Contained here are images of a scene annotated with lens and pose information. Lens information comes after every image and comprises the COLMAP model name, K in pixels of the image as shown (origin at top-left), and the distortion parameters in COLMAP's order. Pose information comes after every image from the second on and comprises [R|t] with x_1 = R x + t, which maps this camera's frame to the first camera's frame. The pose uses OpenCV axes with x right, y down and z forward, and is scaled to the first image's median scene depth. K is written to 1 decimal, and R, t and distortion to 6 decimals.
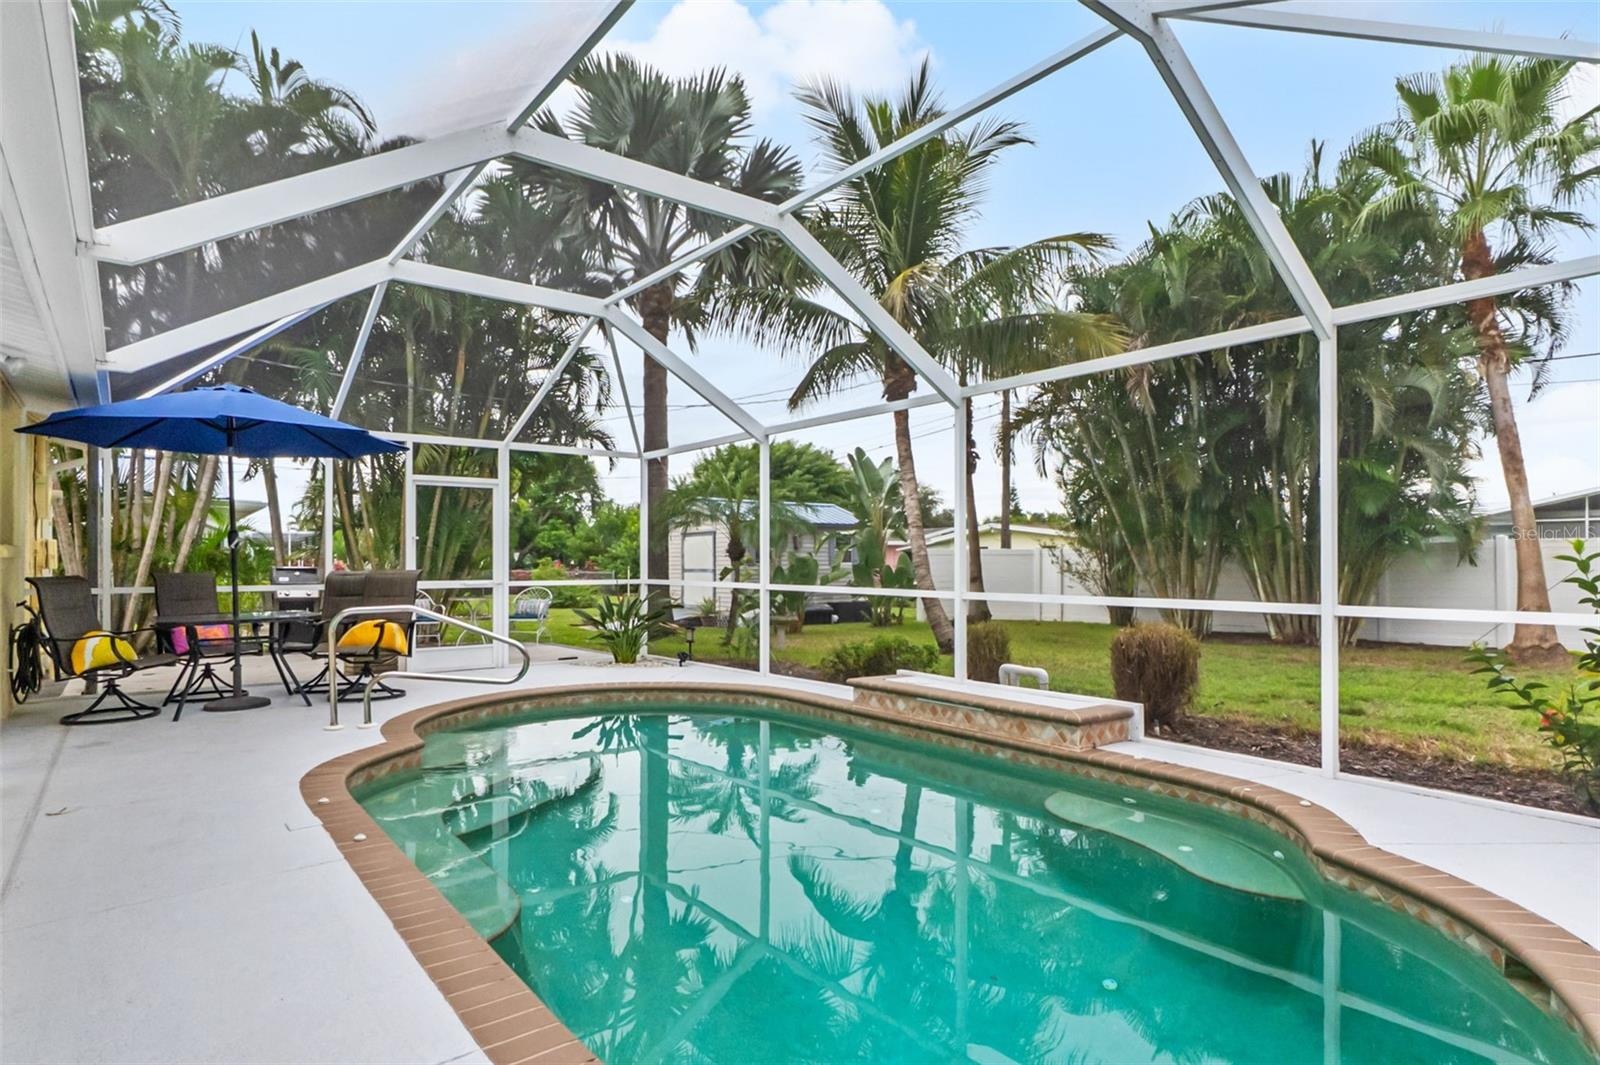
lens RADIAL K [[855.9, 0, 769.9], [0, 855.9, 540.6], [0, 0, 1]] dist [-0.000679, -0.000129]
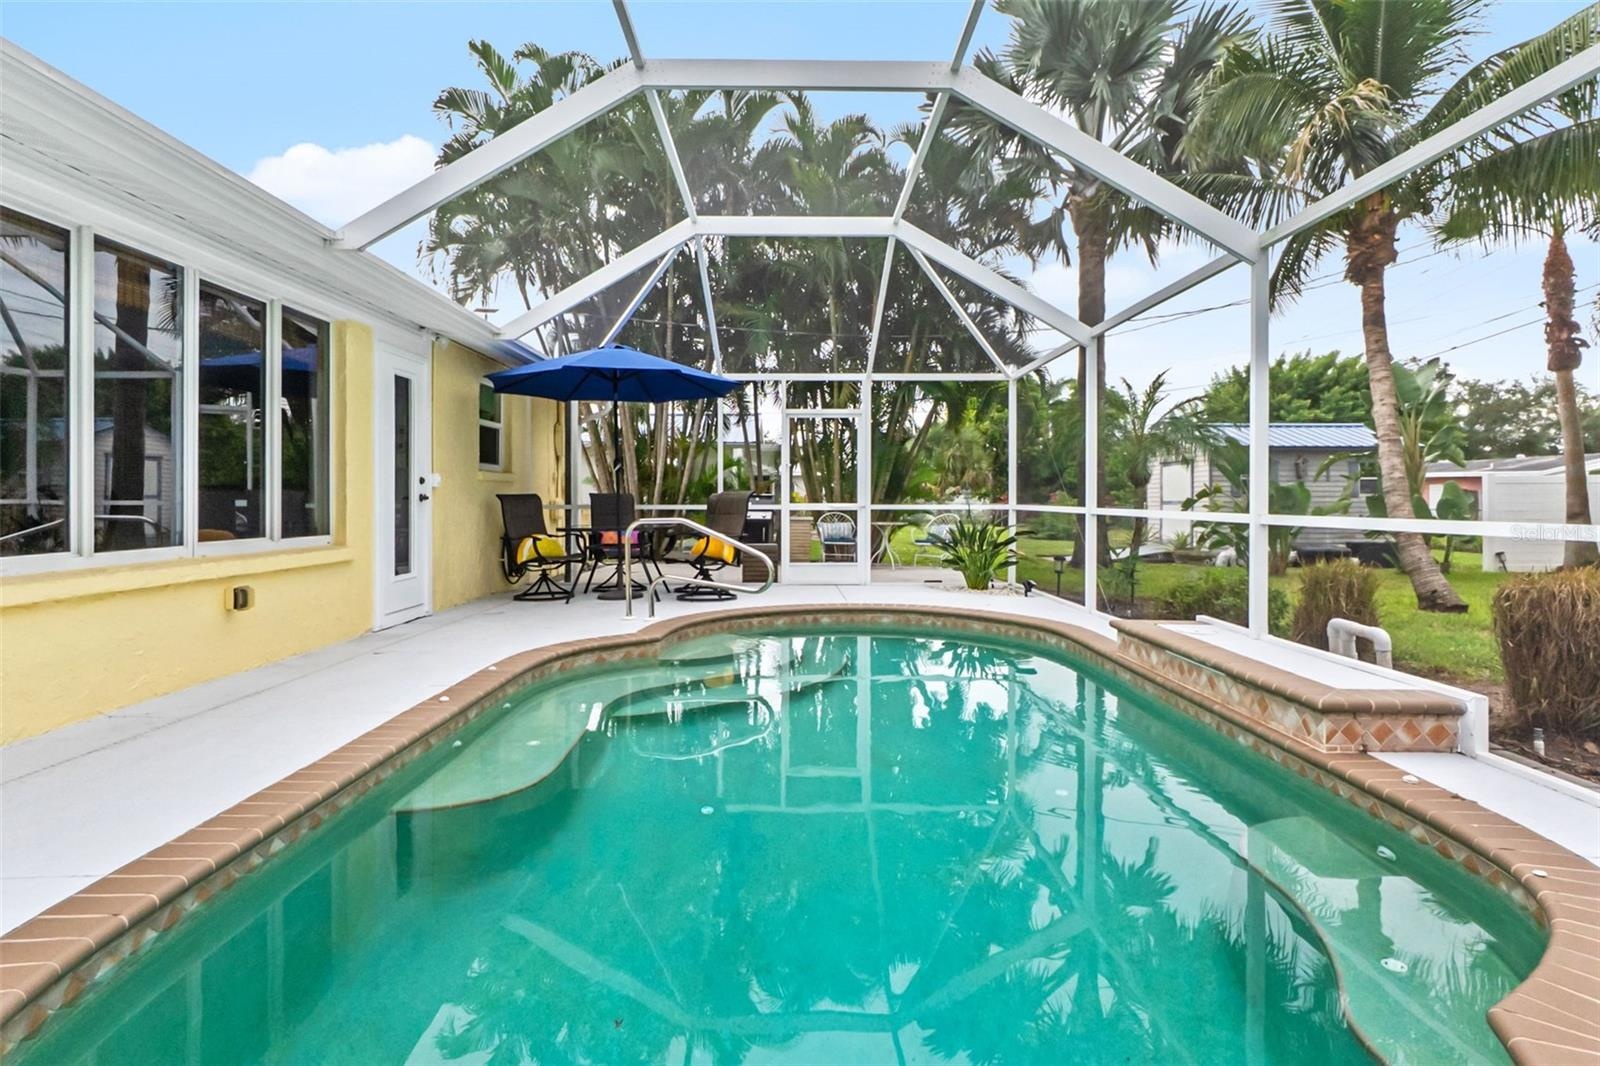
lens RADIAL K [[800.7, 0, 796.7], [0, 800.7, 488.4], [0, 0, 1]] dist [-0.002351, 0.000148]
pose [[0.807122, -0.004859, -0.590365, 0.256252], [0.011588, 0.999904, 0.007612, 0.022807], [0.590272, -0.012985, 0.807100, 0.175605]]
